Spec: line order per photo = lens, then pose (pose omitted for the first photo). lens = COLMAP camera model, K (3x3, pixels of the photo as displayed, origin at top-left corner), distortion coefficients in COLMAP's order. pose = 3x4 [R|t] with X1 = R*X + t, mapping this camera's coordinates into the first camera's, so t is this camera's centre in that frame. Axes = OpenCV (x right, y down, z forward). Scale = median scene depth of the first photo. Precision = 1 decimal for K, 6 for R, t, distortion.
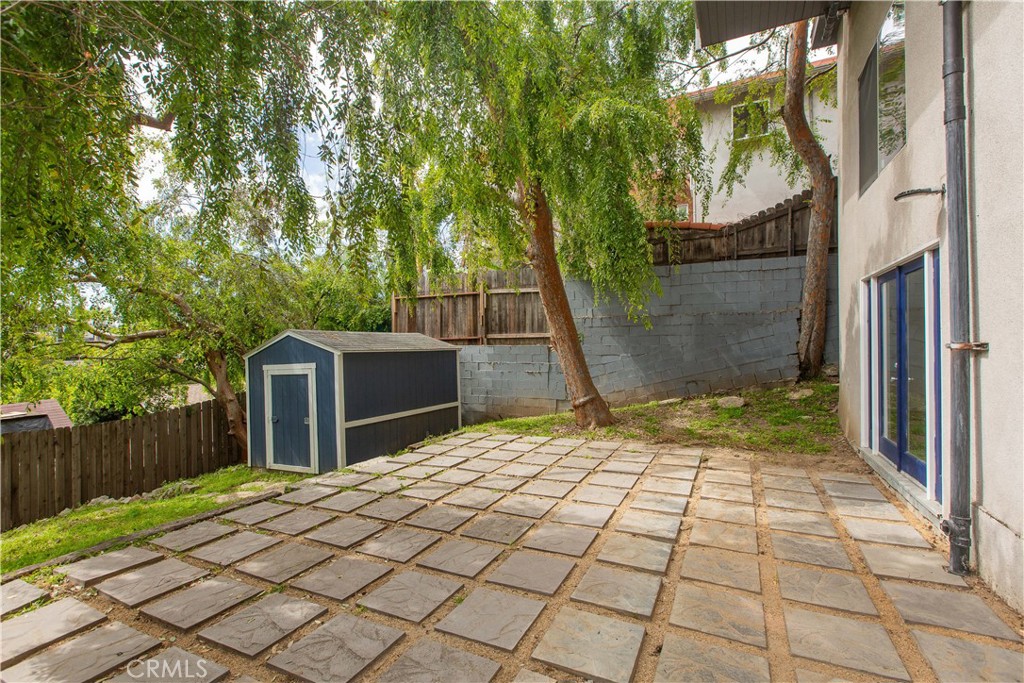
lens RADIAL K [[457.2, 0, 512.0], [0, 457.2, 341.5], [0, 0, 1]] dist [0.006160, 0.000319]
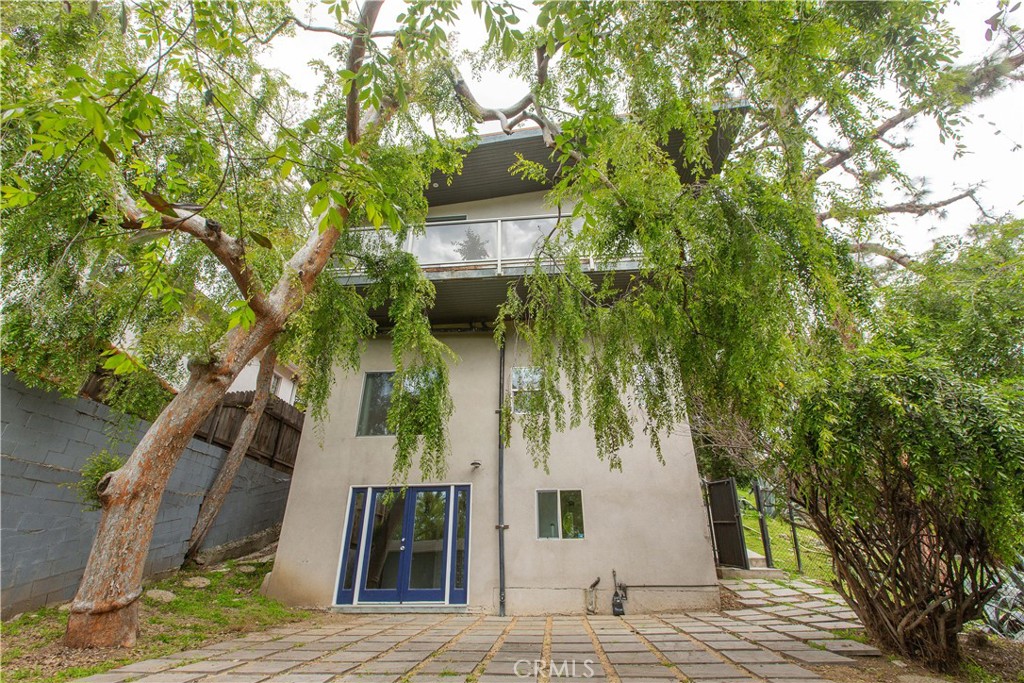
lens RADIAL K [[452.8, 0, 513.1], [0, 452.8, 340.8], [0, 0, 1]] dist [0.001425, -0.000354]
pose [[-0.359320, 0.429192, 0.828664, -0.648577], [0.006314, 0.889065, -0.457738, 0.094767], [-0.933193, -0.159242, -0.322169, 0.688001]]
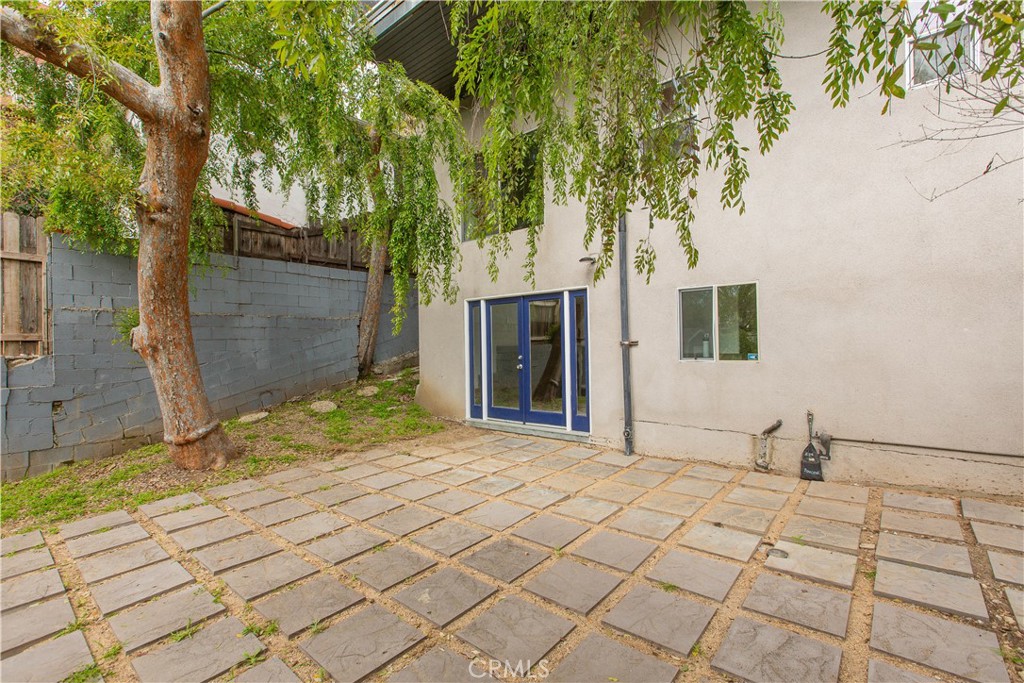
lens RADIAL K [[457.2, 0, 512.0], [0, 457.2, 341.5], [0, 0, 1]] dist [0.006160, 0.000319]
pose [[0.245048, 0.005743, 0.969494, -0.370521], [0.013933, 0.999858, -0.009445, 0.005401], [-0.969411, 0.015823, 0.244933, 0.332456]]
